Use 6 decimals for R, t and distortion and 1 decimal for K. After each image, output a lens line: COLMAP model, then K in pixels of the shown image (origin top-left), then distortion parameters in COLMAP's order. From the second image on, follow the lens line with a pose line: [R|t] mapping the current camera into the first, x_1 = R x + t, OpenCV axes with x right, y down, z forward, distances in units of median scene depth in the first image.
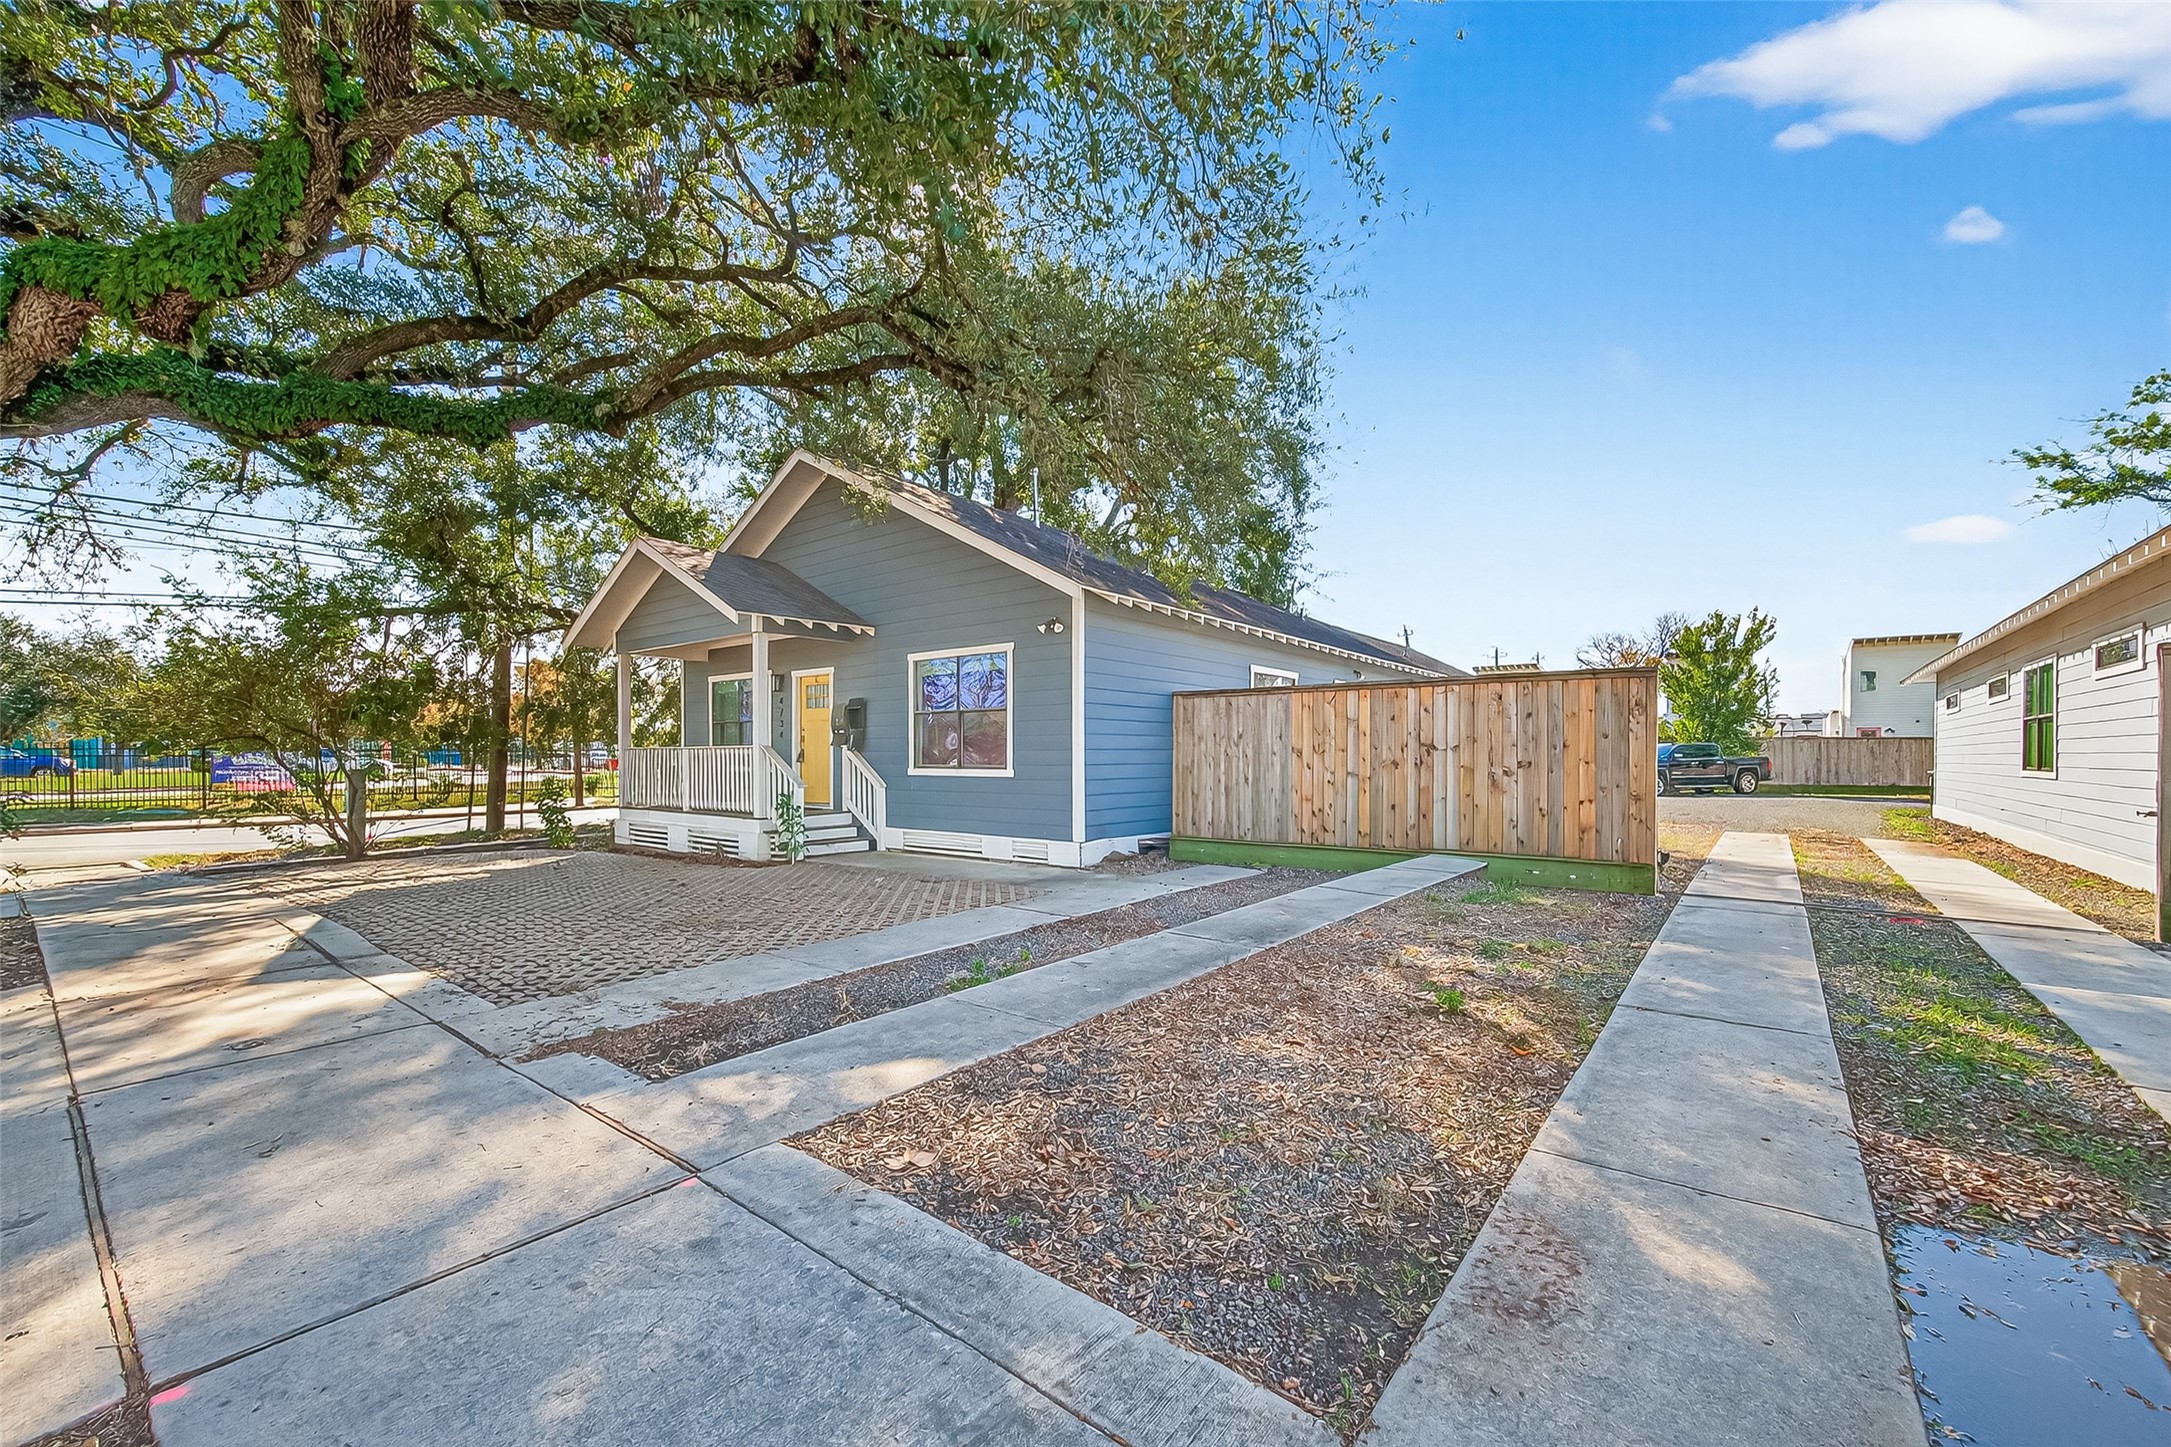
lens RADIAL K [[860.0, 0, 1127.7], [0, 860.0, 733.6], [0, 0, 1]] dist [-0.003081, -0.000254]
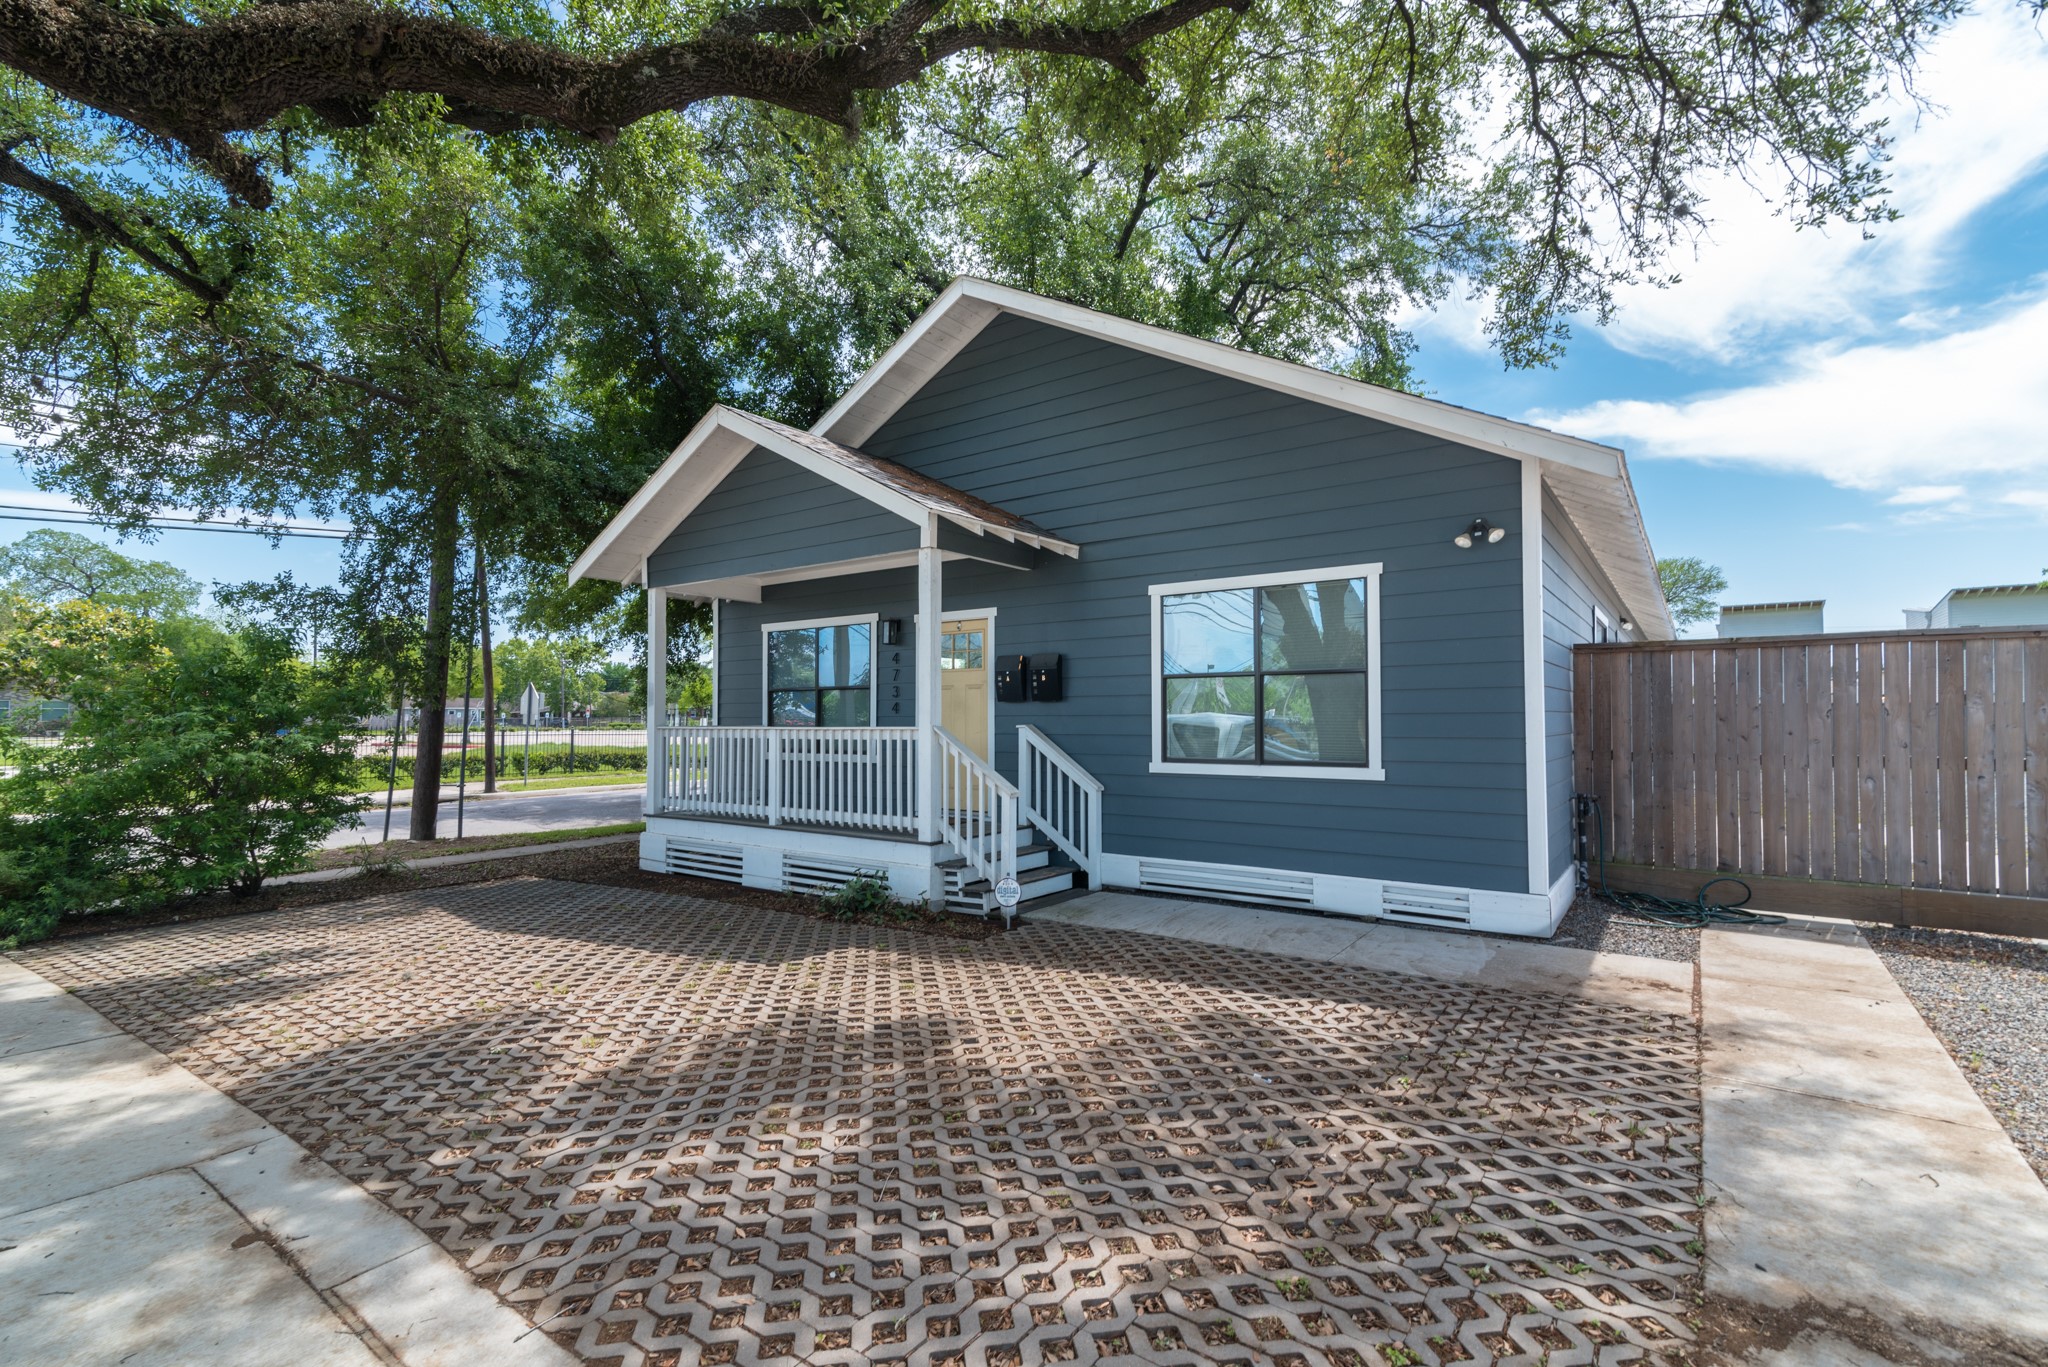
lens RADIAL K [[973.2, 0, 1058.7], [0, 973.2, 702.8], [0, 0, 1]] dist [0.017795, -0.001926]
pose [[0.999817, 0.006590, 0.017966, -0.327878], [-0.006480, 0.999960, -0.006147, 0.000078], [-0.018006, 0.006030, 0.999820, 0.263355]]
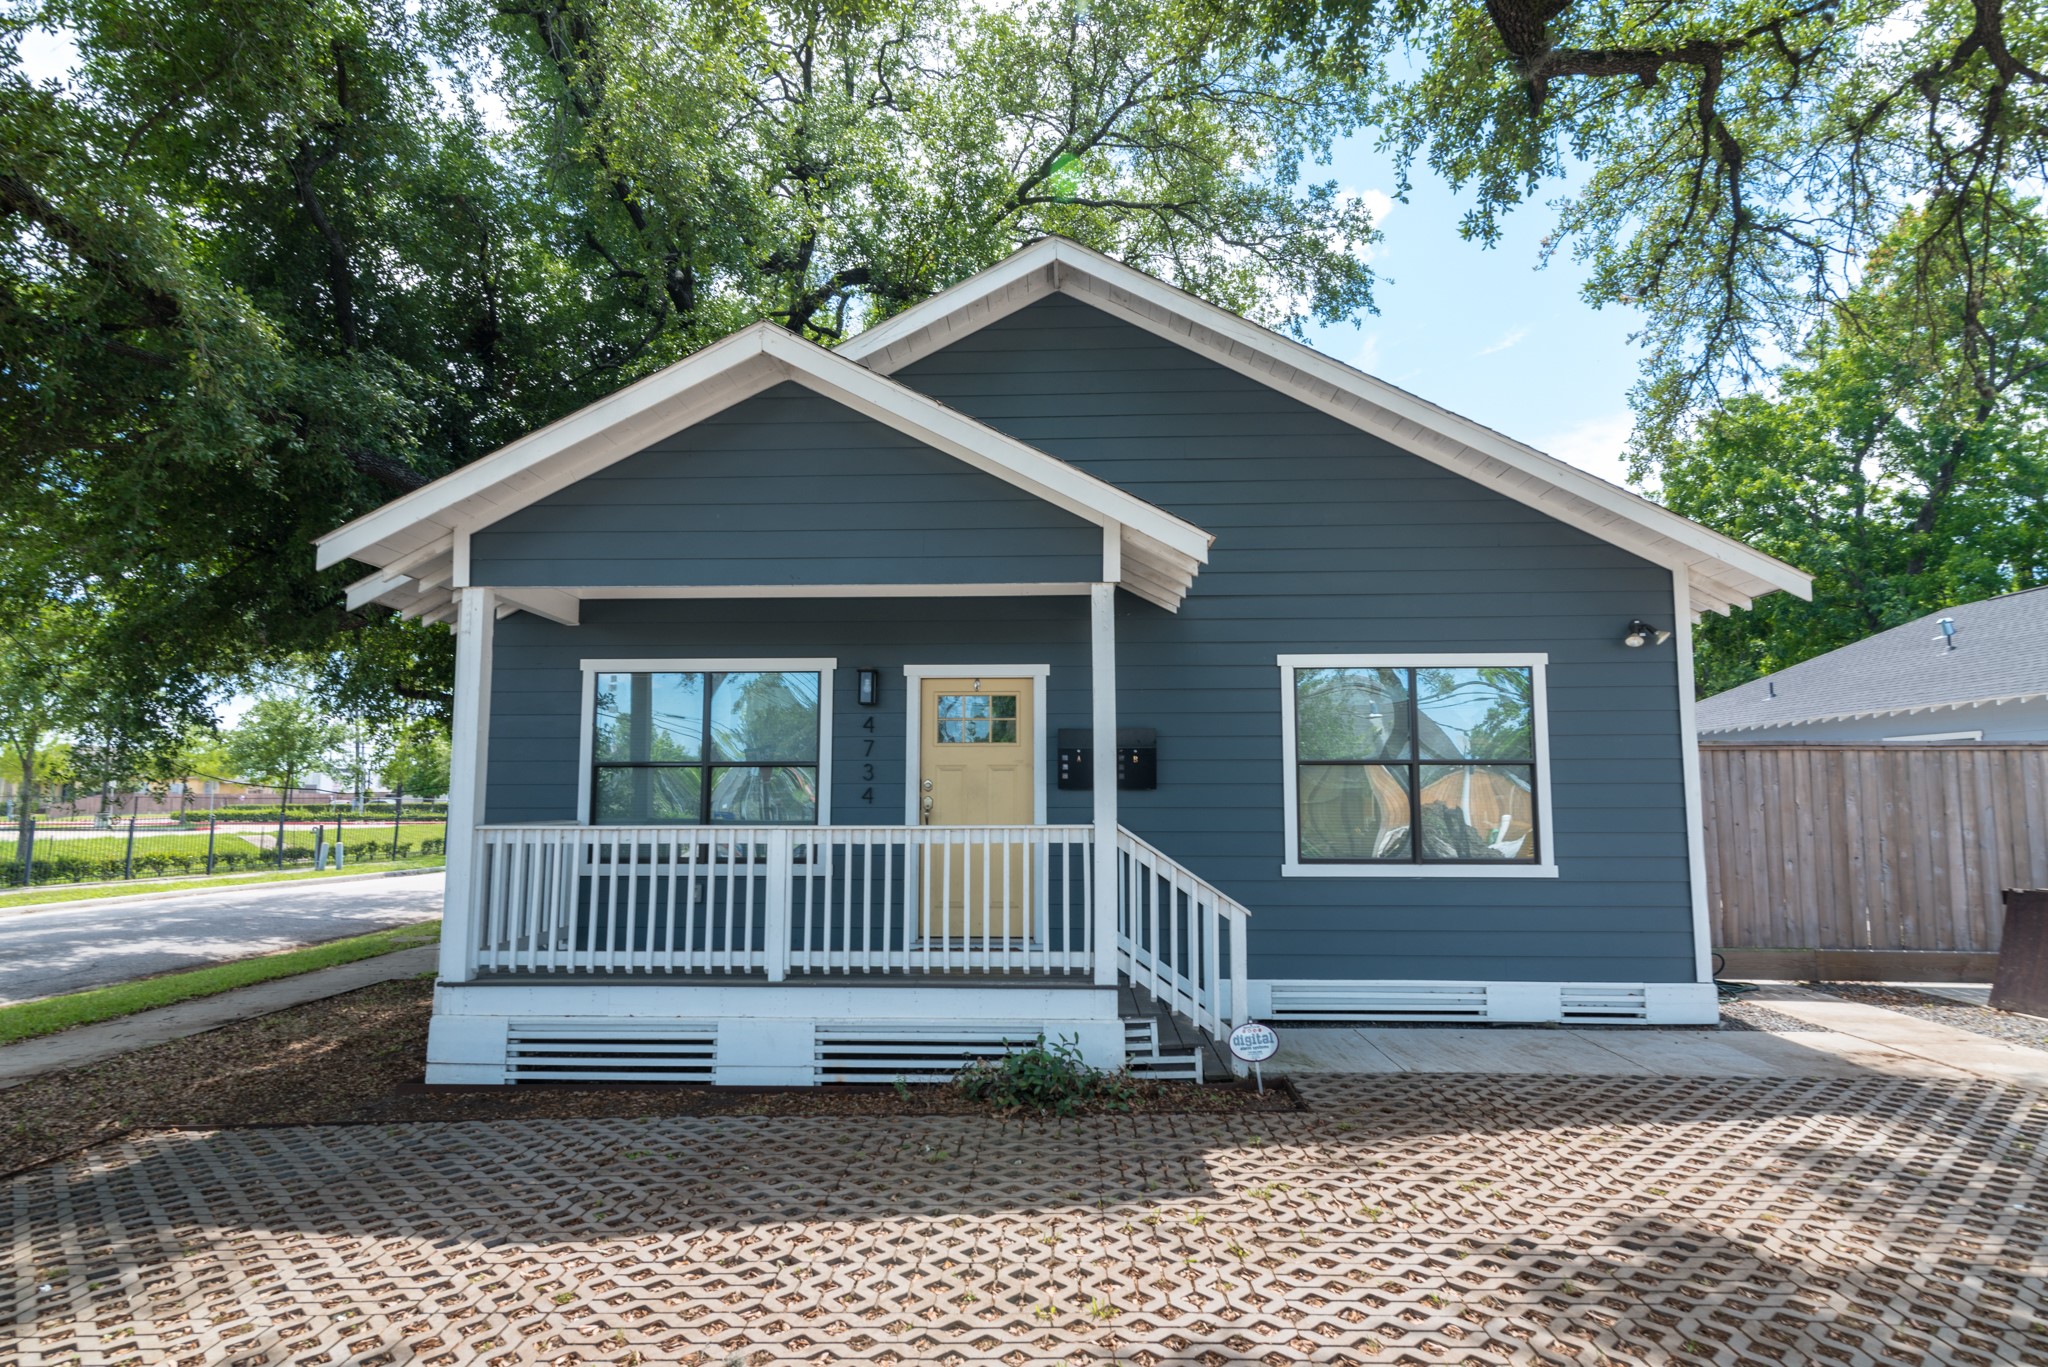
lens RADIAL K [[1111.6, 0, 1027.3], [0, 1111.6, 688.5], [0, 0, 1]] dist [0.010077, 0.001869]
pose [[0.812041, 0.067951, 0.579631, -0.768149], [-0.014175, 0.995202, -0.096810, -0.000069], [-0.583428, 0.070397, 0.809108, 0.501488]]
